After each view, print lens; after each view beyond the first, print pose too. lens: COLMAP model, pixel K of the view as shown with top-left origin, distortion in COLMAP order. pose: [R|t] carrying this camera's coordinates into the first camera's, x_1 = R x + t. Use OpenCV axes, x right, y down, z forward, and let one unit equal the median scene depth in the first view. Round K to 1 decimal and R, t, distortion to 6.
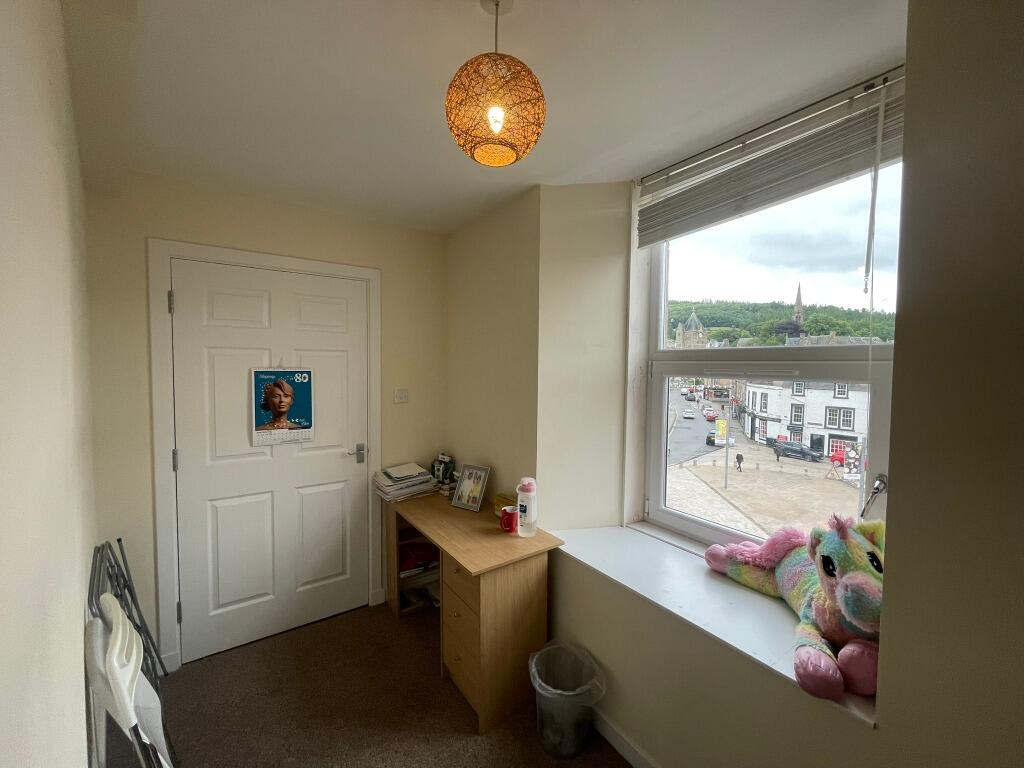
lens RADIAL K [[413.0, 0, 508.8], [0, 413.0, 379.2], [0, 0, 1]] dist [0.003220, -0.000123]
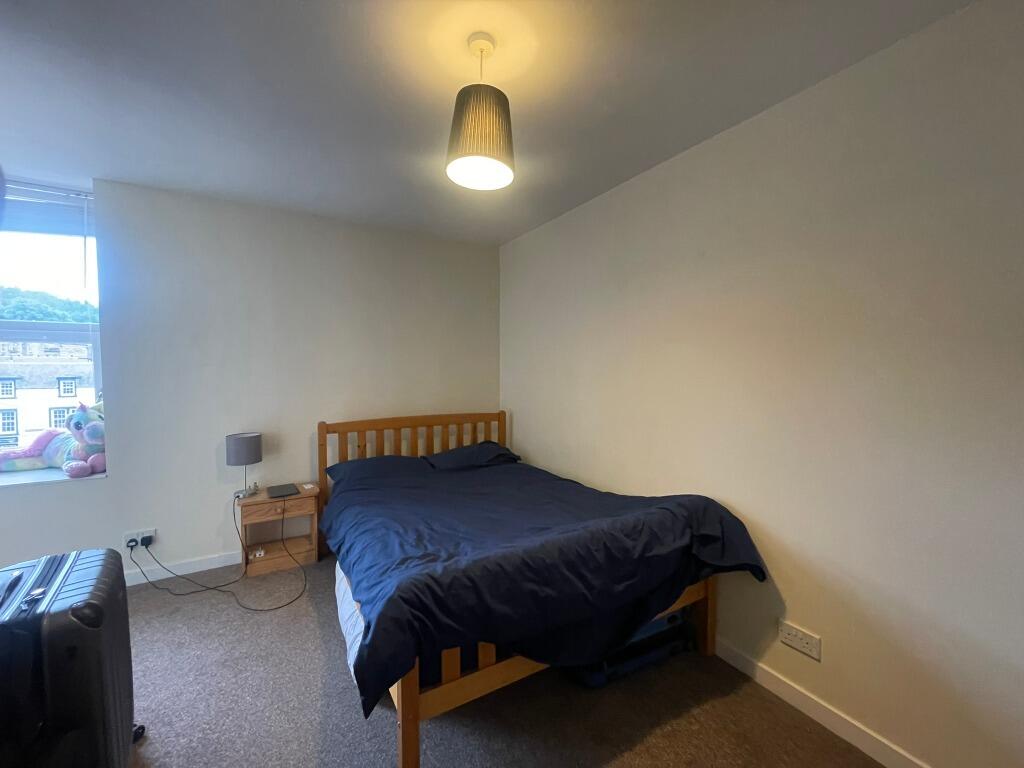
lens RADIAL K [[413.0, 0, 507.2], [0, 413.0, 383.7], [0, 0, 1]] dist [0.003220, -0.000123]
pose [[0.076098, -0.056412, 0.995503, -1.049706], [0.037628, 0.997850, 0.053668, 0.191761], [-0.996390, 0.033374, 0.078057, -1.229552]]
